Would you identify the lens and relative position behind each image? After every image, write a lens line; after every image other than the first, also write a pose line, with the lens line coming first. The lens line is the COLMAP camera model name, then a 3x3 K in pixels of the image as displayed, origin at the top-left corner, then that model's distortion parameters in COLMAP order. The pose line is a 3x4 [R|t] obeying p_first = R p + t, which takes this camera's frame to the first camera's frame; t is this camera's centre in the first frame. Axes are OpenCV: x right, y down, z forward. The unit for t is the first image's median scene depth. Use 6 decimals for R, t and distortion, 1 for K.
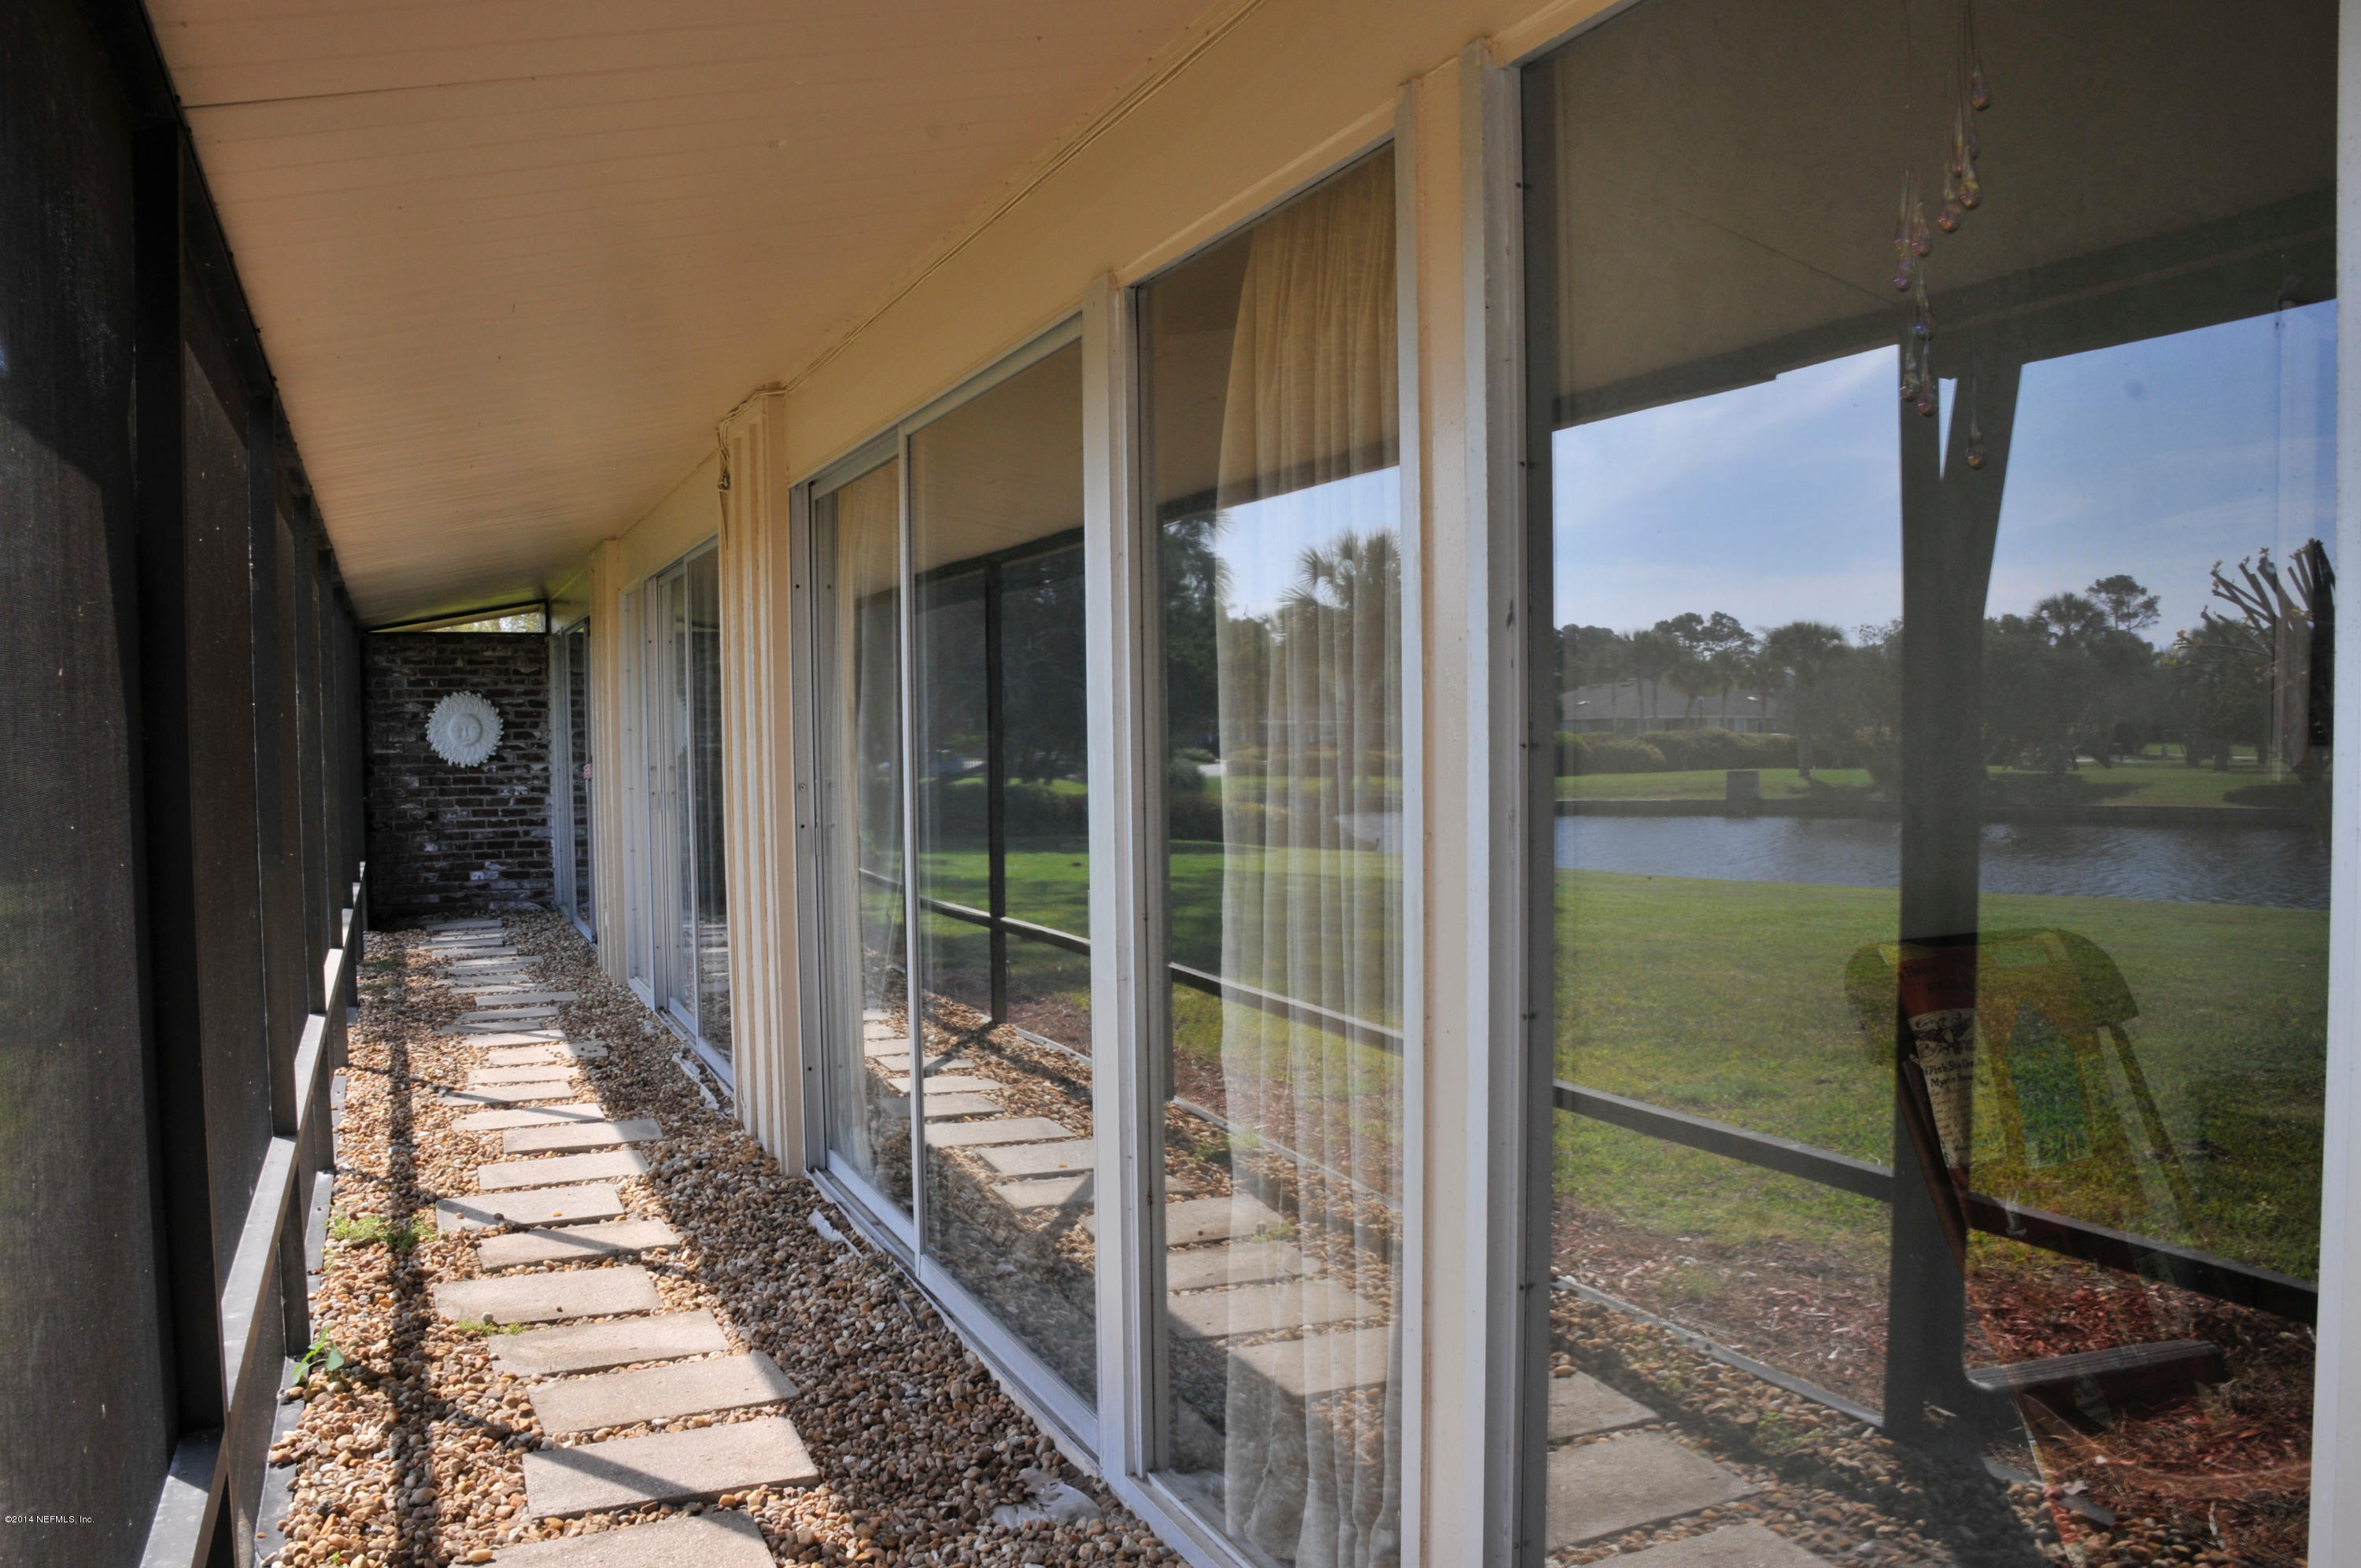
lens RADIAL K [[1835.1, 0, 1167.9], [0, 1835.1, 814.9], [0, 0, 1]] dist [-0.153836, 0.119015]
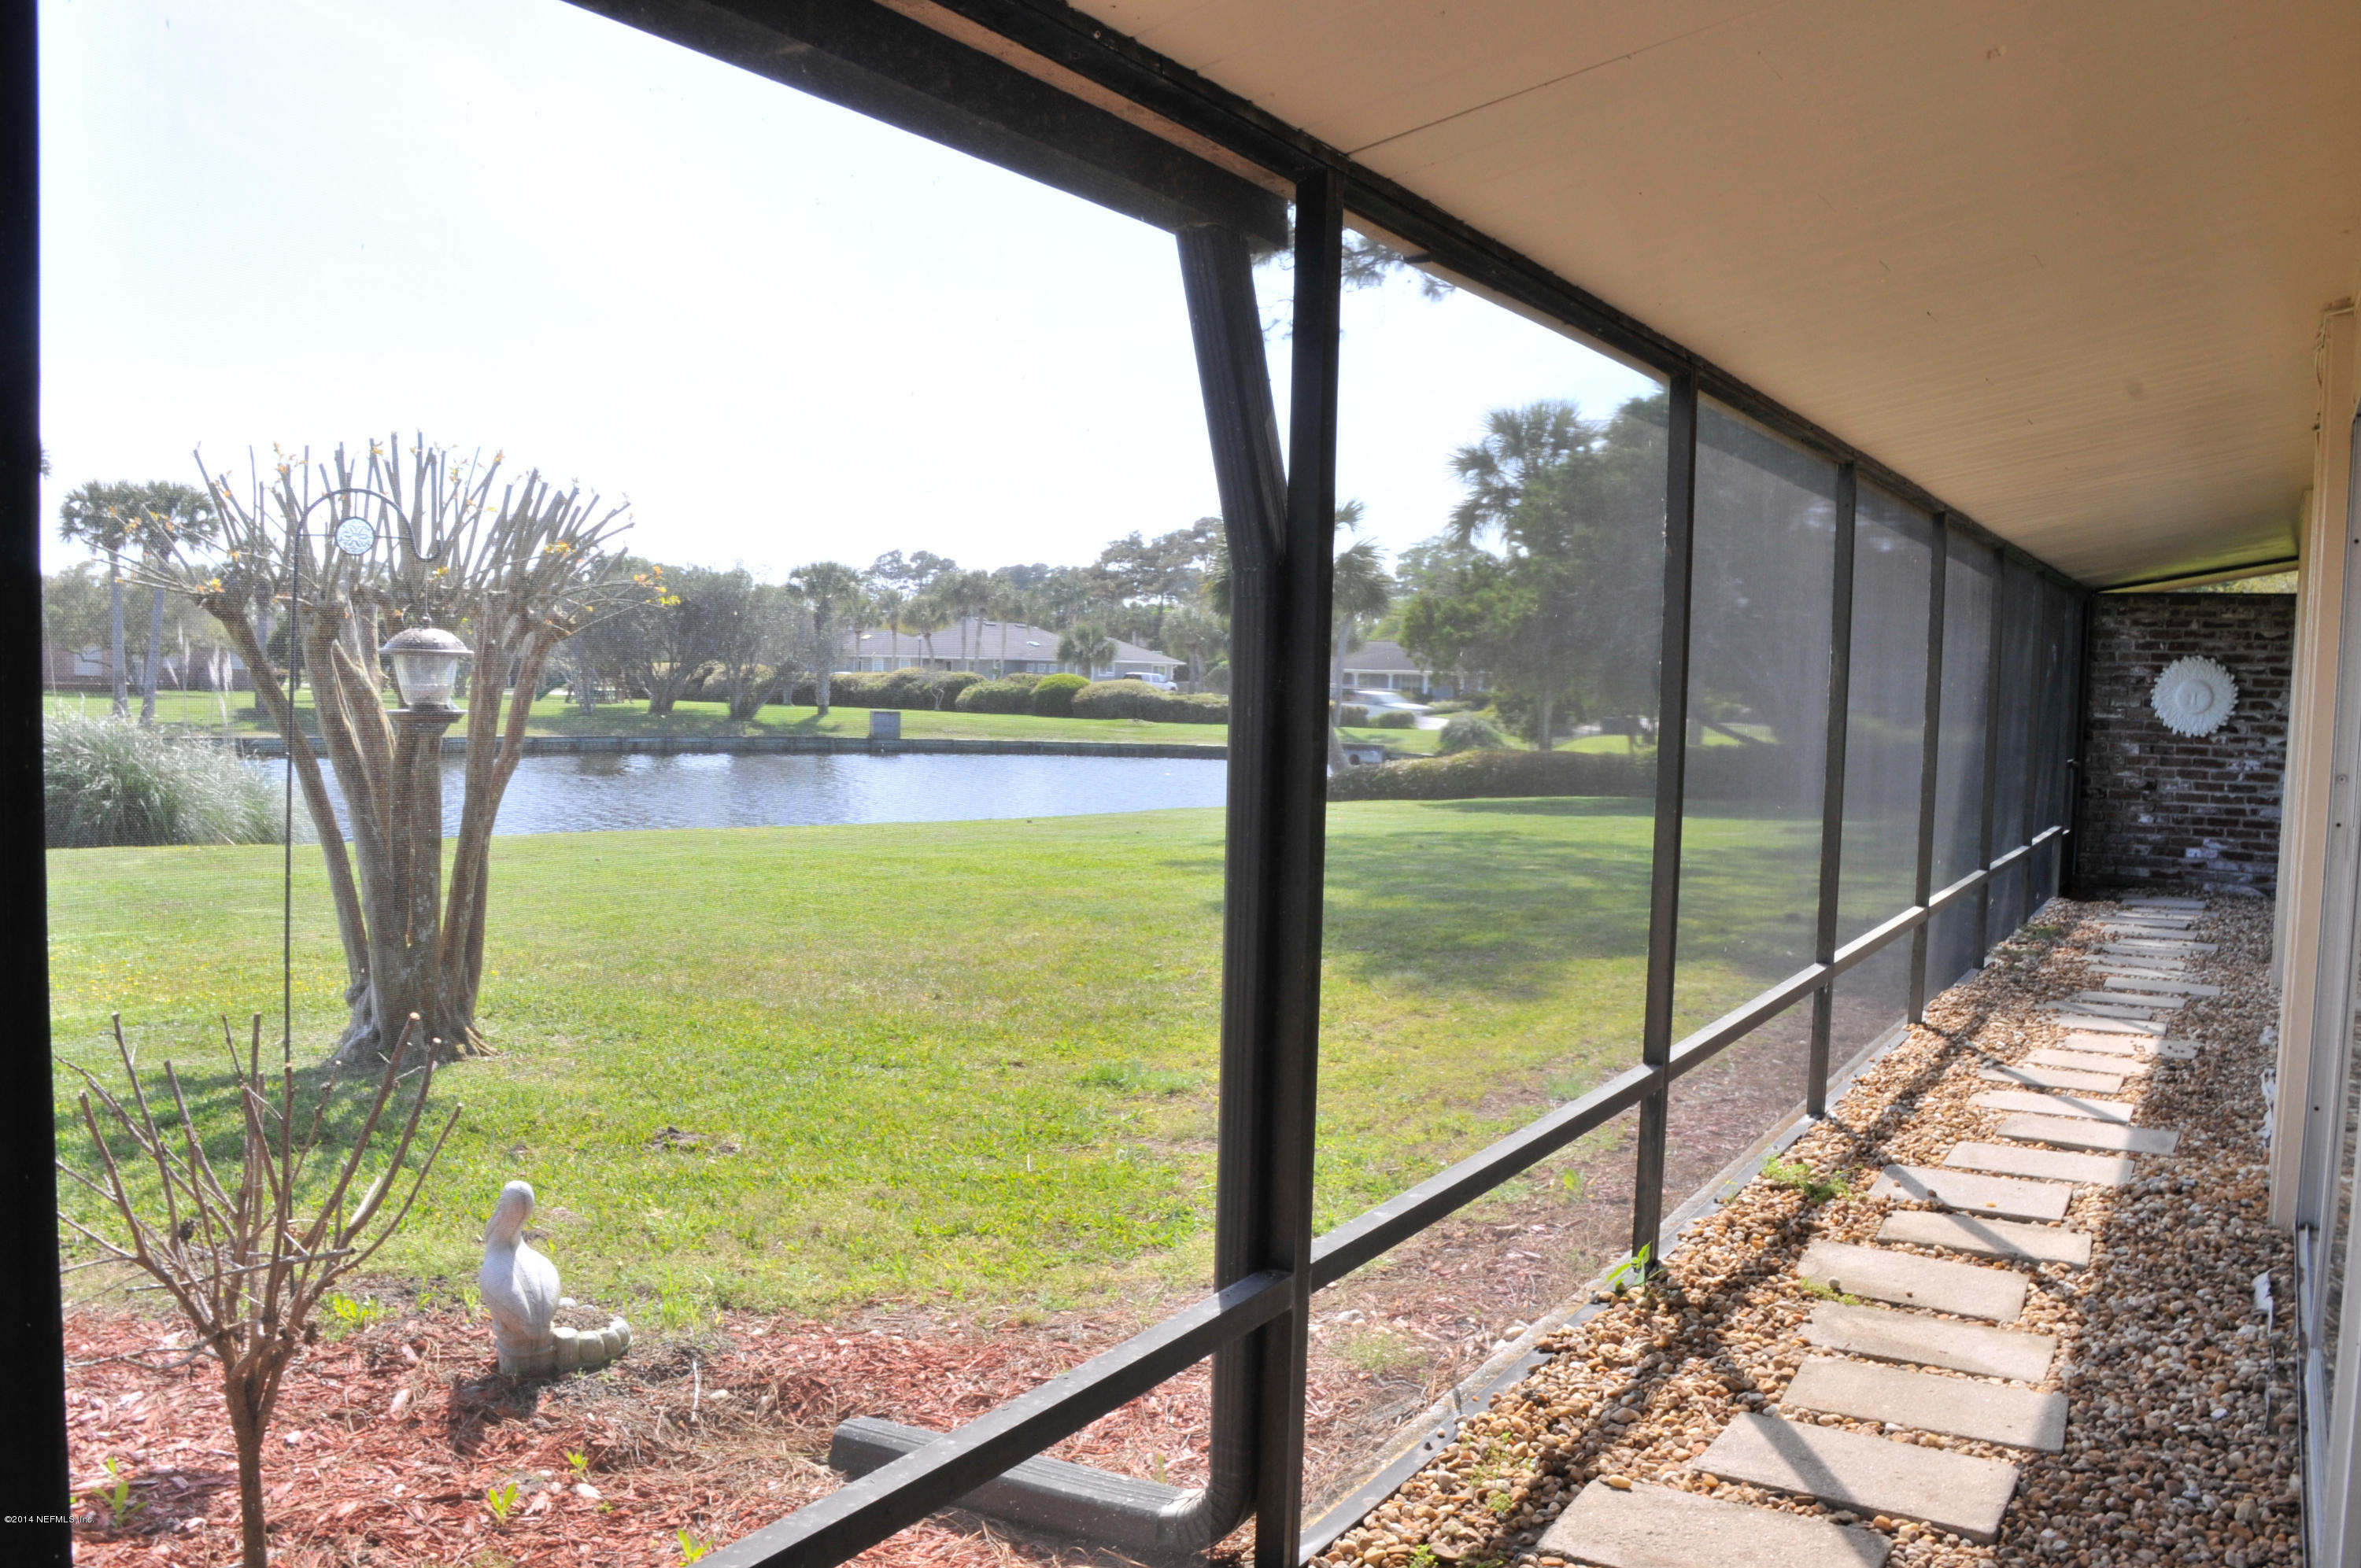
lens RADIAL K [[1835.1, 0, 1167.9], [0, 1835.1, 814.9], [0, 0, 1]] dist [-0.153836, 0.119015]
pose [[0.575422, 0.082887, -0.813646, 0.176163], [-0.064064, 0.996362, 0.056194, -0.010746], [0.815344, 0.019790, 0.578639, 0.098182]]
